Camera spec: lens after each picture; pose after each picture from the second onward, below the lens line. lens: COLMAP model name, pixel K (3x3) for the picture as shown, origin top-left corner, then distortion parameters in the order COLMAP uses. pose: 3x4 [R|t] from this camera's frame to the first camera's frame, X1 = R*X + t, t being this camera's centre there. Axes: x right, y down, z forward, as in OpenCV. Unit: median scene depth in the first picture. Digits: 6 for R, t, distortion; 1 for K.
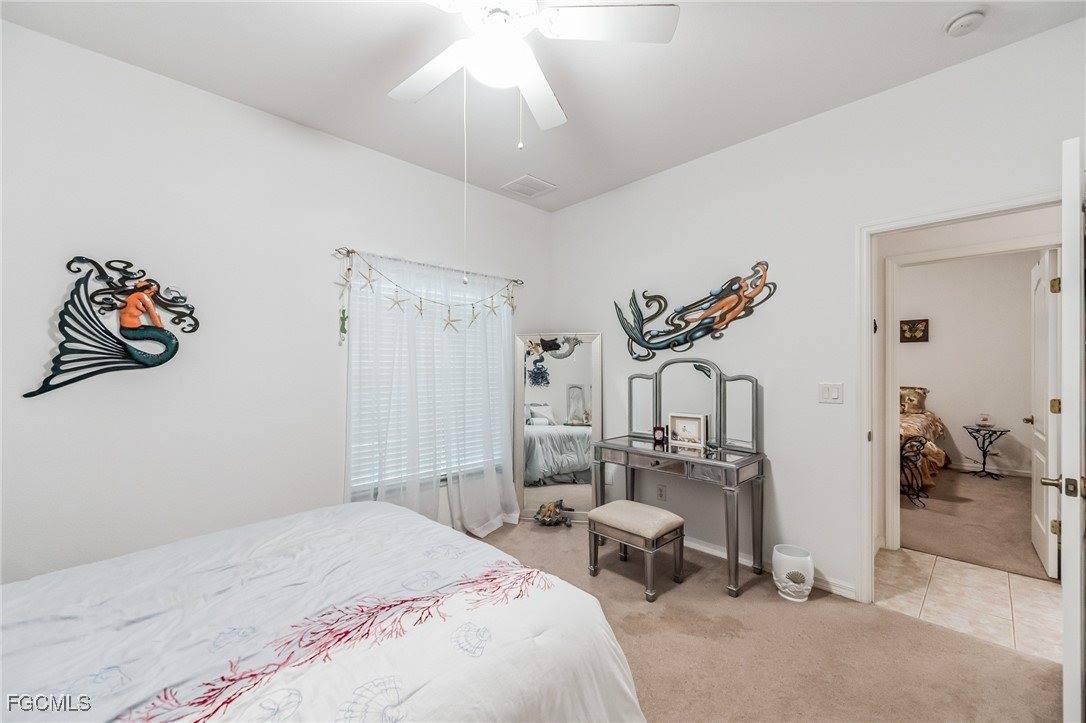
lens RADIAL K [[434.0, 0, 546.2], [0, 434.0, 364.6], [0, 0, 1]] dist [-0.000981, -0.000149]
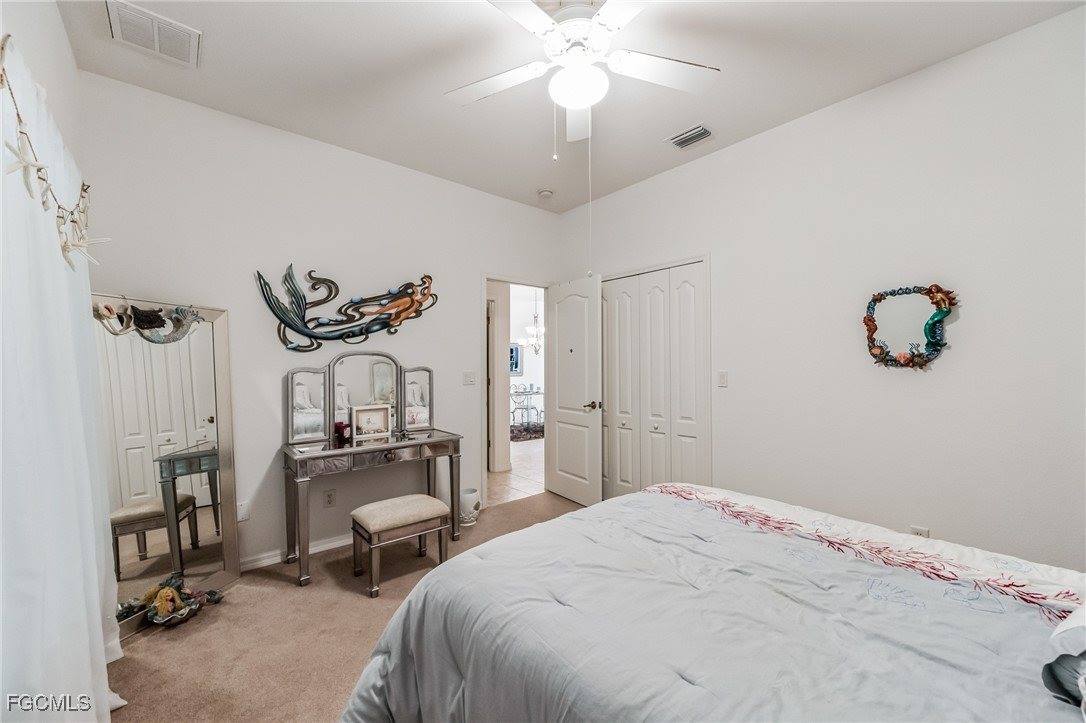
lens RADIAL K [[434.0, 0, 546.2], [0, 434.0, 364.6], [0, 0, 1]] dist [-0.000981, -0.000149]
pose [[0.043073, 0.001598, 0.999071, -0.660155], [-0.001823, 0.999997, -0.001521, 0.018036], [-0.999070, -0.001756, 0.043076, 0.545635]]
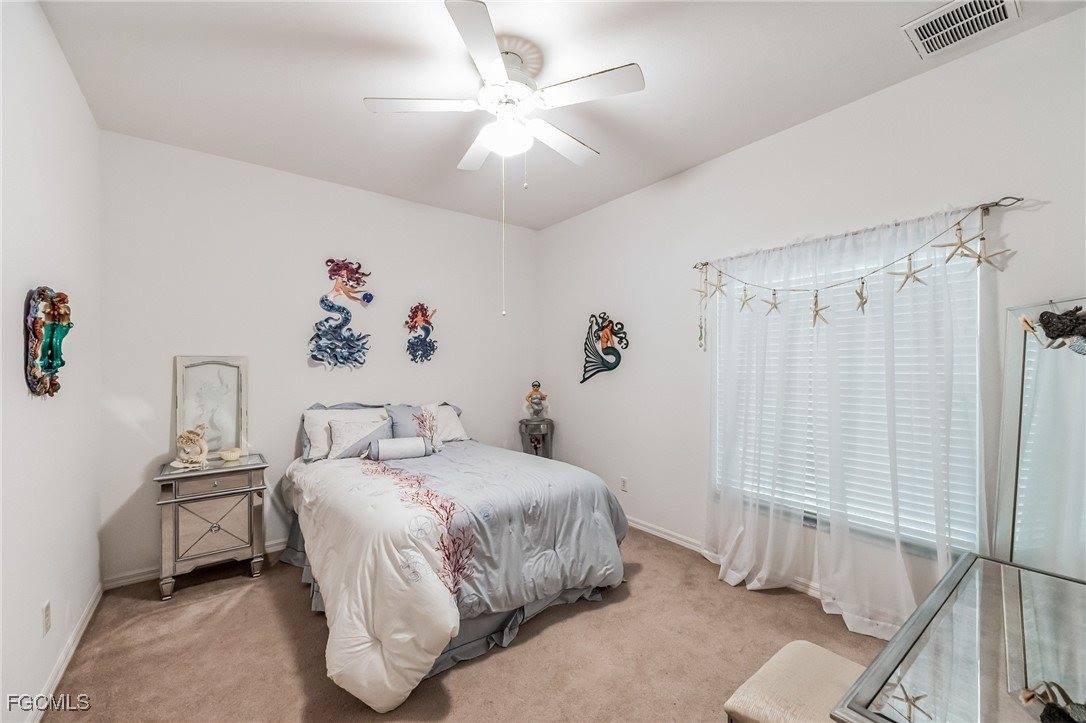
lens RADIAL K [[434.0, 0, 546.2], [0, 434.0, 364.6], [0, 0, 1]] dist [-0.000981, -0.000149]
pose [[-0.115431, -0.004721, -0.993304, 0.603238], [0.004734, 0.999975, -0.005303, -0.005294], [0.993304, -0.005314, -0.115405, 0.655478]]
